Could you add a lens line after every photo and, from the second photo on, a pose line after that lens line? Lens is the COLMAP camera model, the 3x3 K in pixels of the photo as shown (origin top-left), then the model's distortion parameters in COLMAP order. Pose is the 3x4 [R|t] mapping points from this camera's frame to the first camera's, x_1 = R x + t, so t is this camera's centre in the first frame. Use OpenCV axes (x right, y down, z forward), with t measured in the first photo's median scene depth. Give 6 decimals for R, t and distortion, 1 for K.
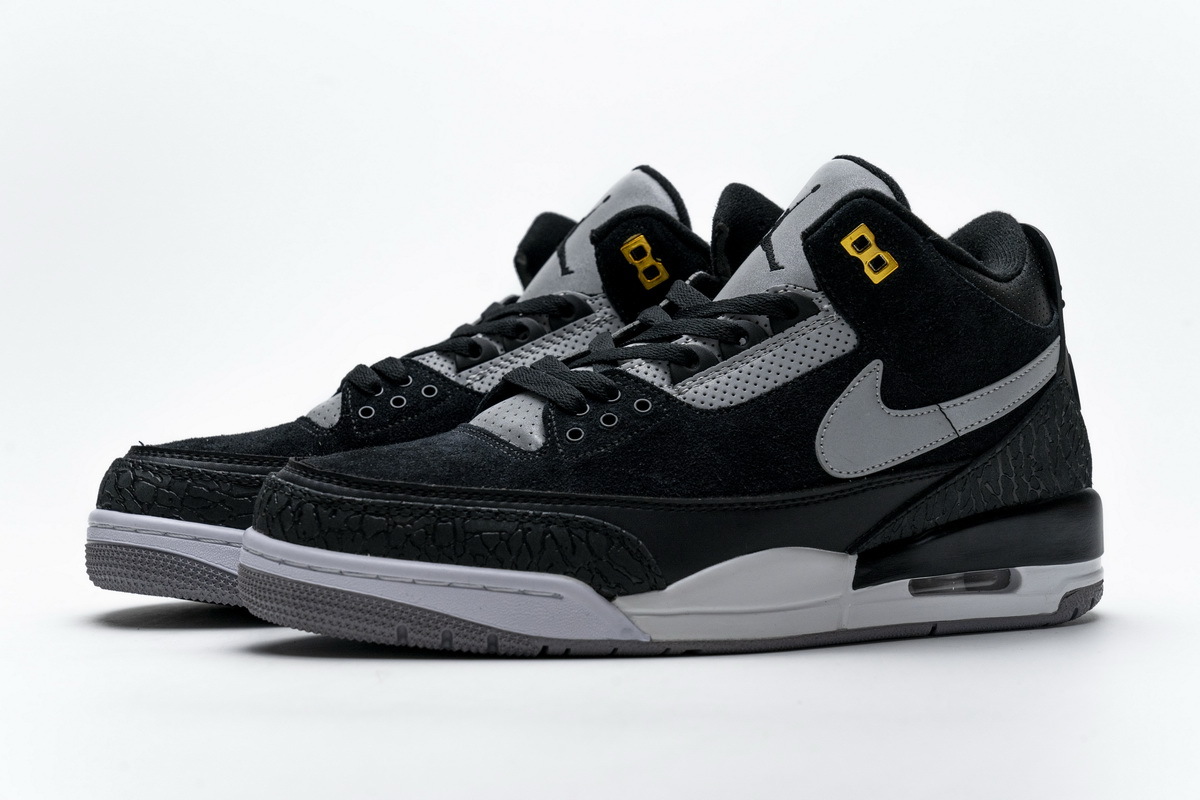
lens RADIAL K [[2336.3, 0, 638.5], [0, 2336.3, 447.7], [0, 0, 1]] dist [0.015595, 0.000000]
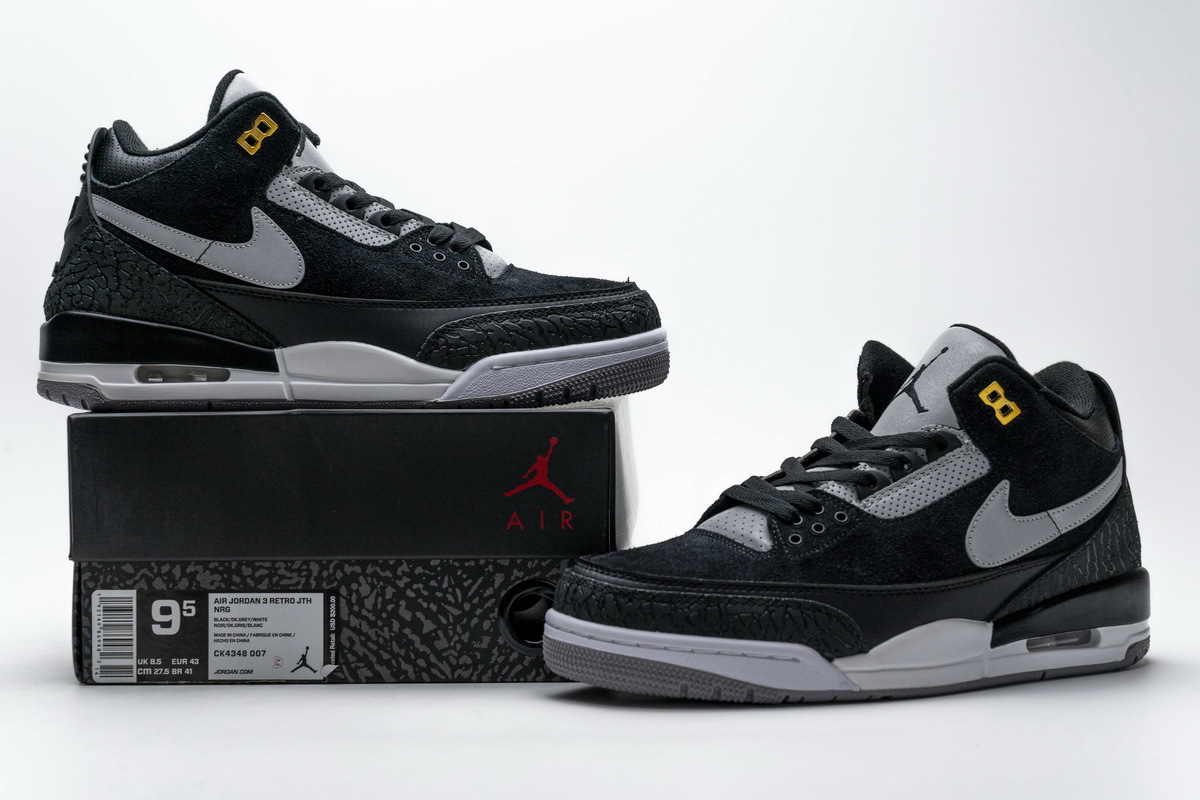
lens RADIAL K [[2253.4, 0, 594.6], [0, 2253.4, 400.4], [0, 0, 1]] dist [-0.035574, 0.000000]
pose [[0.997220, -0.008863, 0.073979, -0.236455], [0.010754, 0.999624, -0.025205, -0.053936], [-0.073727, 0.025930, 0.996941, -0.300515]]
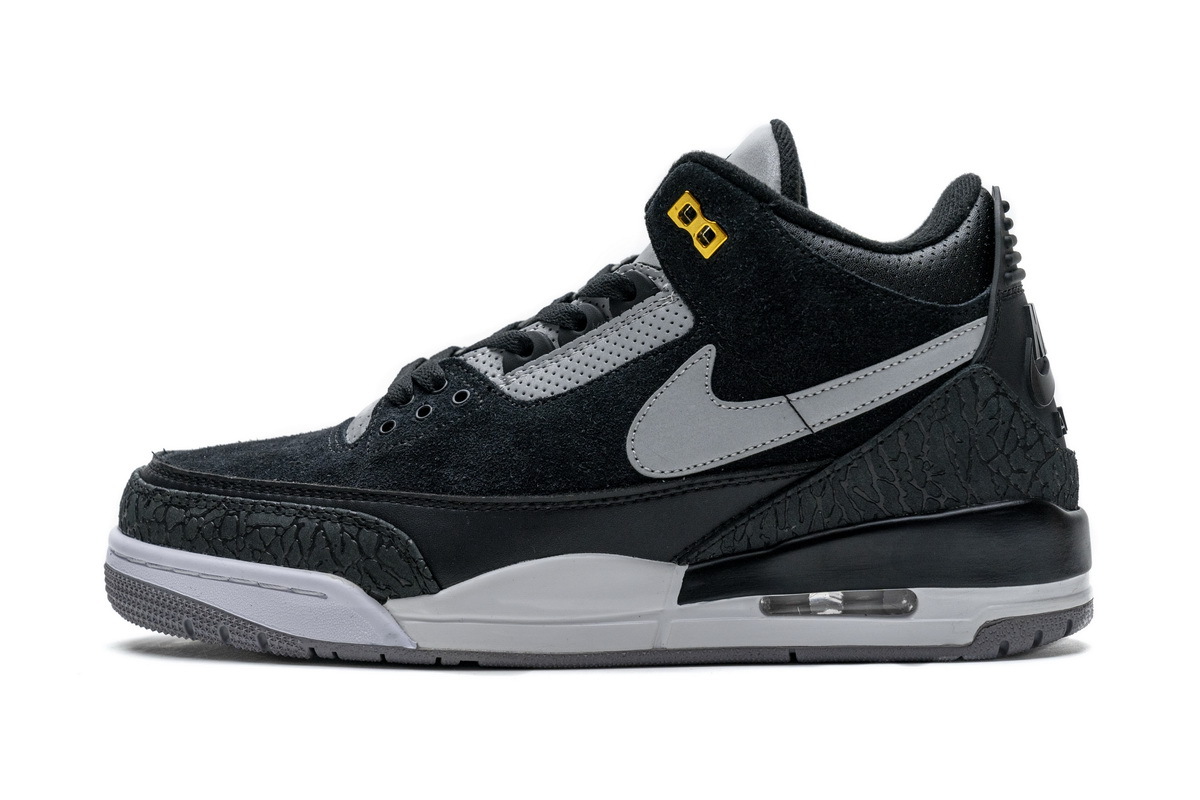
lens RADIAL K [[2336.3, 0, 596.4], [0, 2336.3, 397.2], [0, 0, 1]] dist [0.015595, 0.000000]
pose [[0.881520, -0.001481, -0.472144, 0.483809], [-0.014242, 0.999457, -0.029725, 0.009101], [0.471932, 0.032928, 0.881020, 0.204485]]
